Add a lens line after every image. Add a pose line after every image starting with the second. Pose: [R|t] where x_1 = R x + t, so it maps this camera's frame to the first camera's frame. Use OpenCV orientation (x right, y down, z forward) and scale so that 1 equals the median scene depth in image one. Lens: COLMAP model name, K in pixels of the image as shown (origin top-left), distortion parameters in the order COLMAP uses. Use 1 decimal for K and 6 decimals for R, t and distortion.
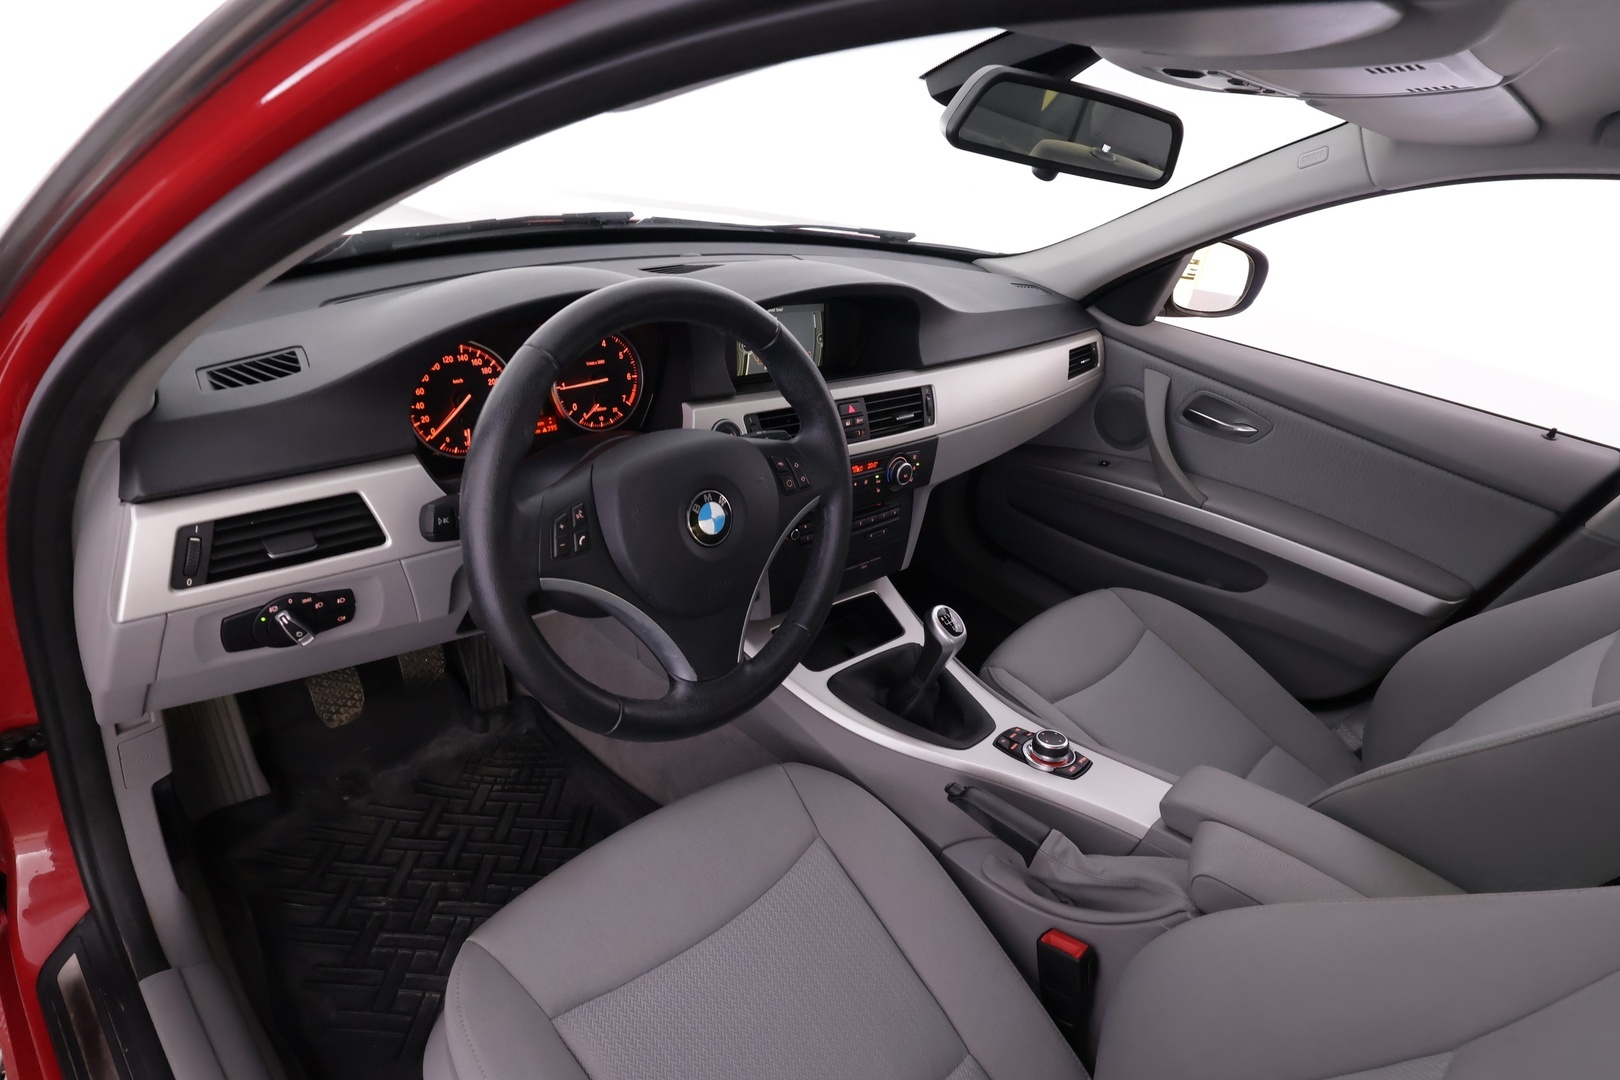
lens RADIAL K [[859.5, 0, 810.0], [0, 859.5, 540.0], [0, 0, 1]] dist [-0.017918, -0.000536]
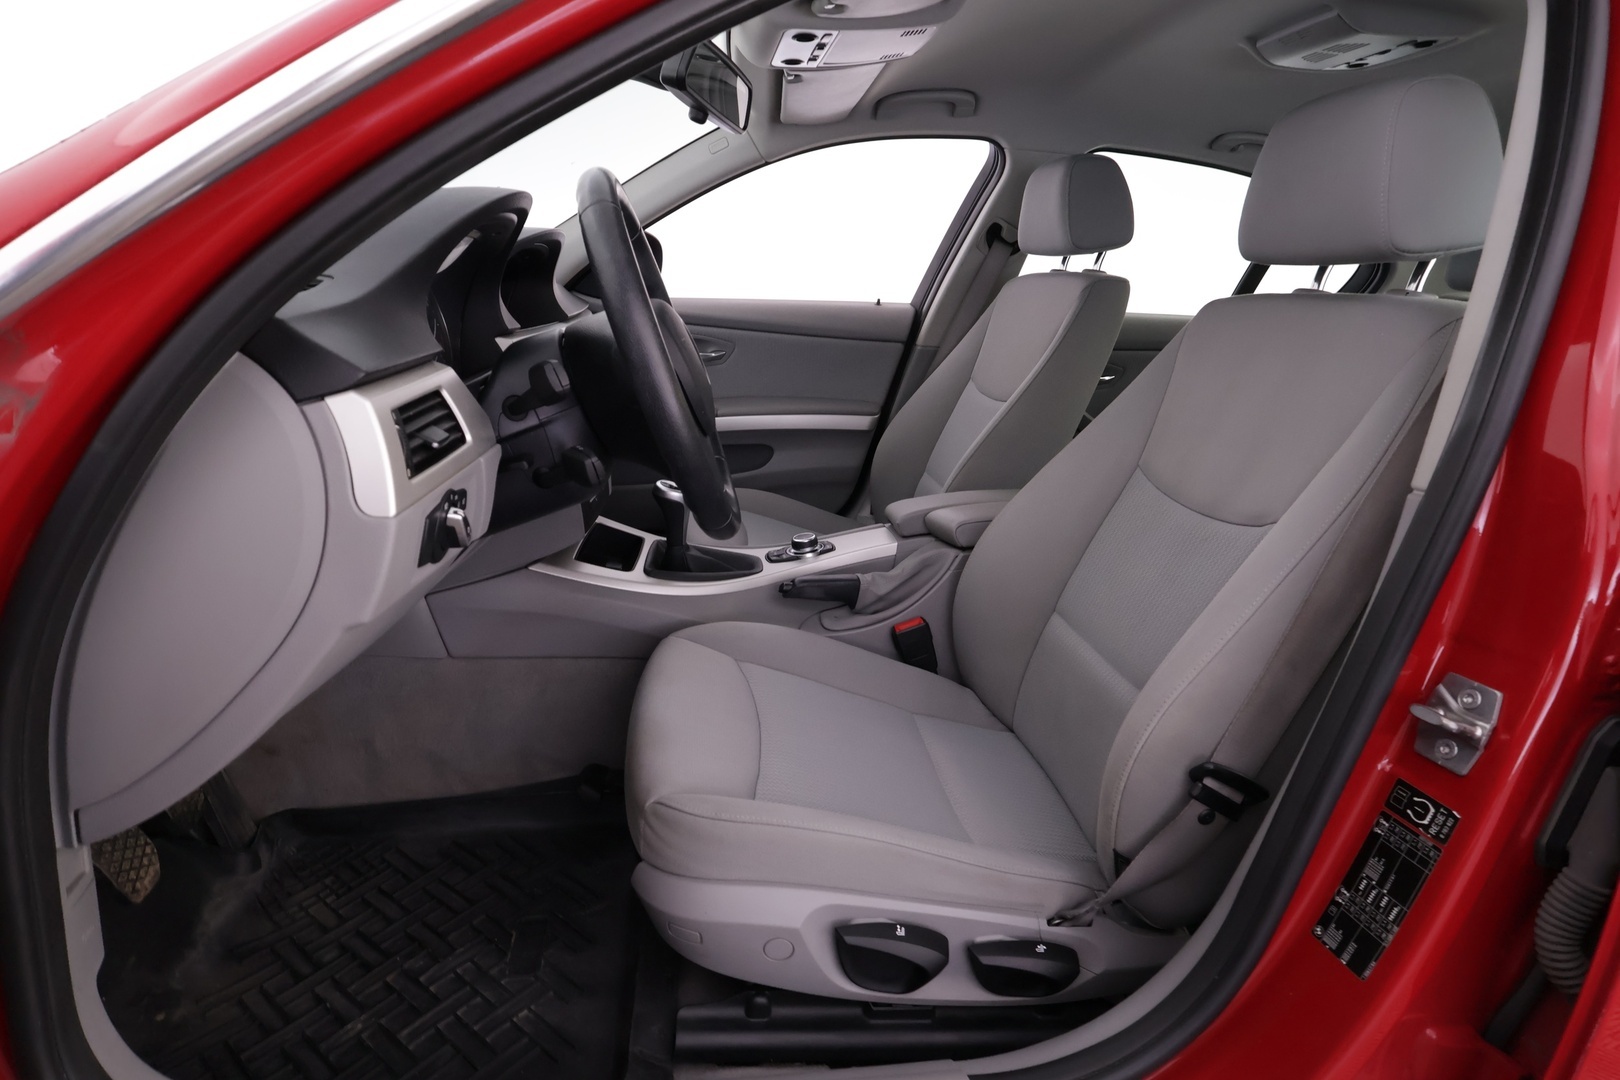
lens RADIAL K [[914.7, 0, 810.0], [0, 914.7, 540.0], [0, 0, 1]] dist [-0.052728, 0.000069]
pose [[0.595169, -0.326923, 0.734095, -0.939848], [0.420835, 0.905026, 0.061854, 0.185358], [-0.684596, 0.272119, 0.676224, 0.029213]]
